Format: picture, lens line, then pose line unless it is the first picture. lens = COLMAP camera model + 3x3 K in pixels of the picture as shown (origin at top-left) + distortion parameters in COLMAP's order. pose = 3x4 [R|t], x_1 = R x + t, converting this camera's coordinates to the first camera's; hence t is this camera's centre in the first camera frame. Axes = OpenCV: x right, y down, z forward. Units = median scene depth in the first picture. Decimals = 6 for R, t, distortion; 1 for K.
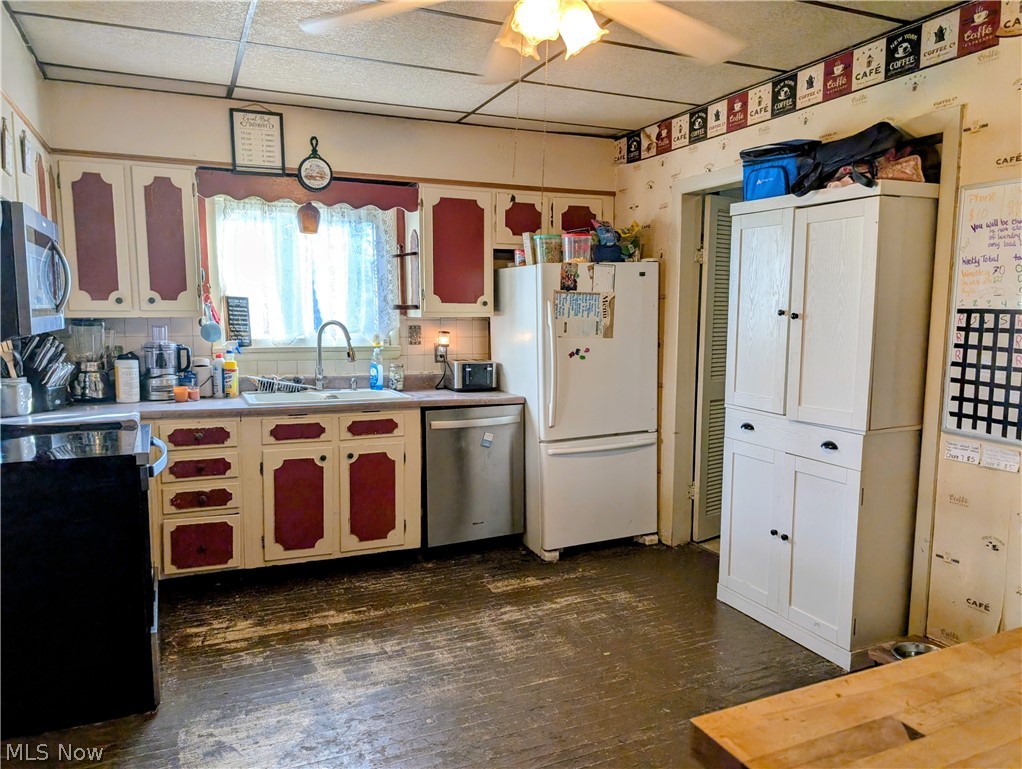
lens RADIAL K [[744.7, 0, 511.0], [0, 744.7, 384.5], [0, 0, 1]] dist [0.027731, -0.002351]
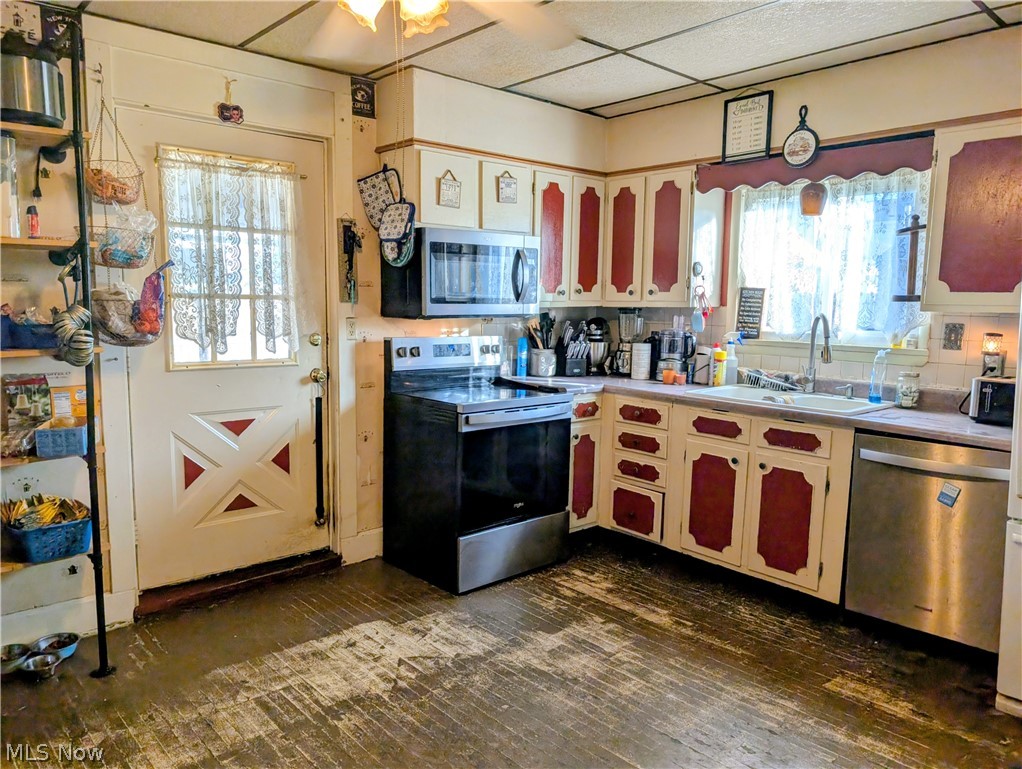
lens RADIAL K [[744.7, 0, 511.0], [0, 744.7, 384.5], [0, 0, 1]] dist [0.027731, -0.002351]
pose [[0.309553, 0.113128, -0.944129, 0.528333], [-0.104792, 0.990908, 0.084375, -0.044903], [0.945090, 0.072819, 0.318594, 0.433343]]
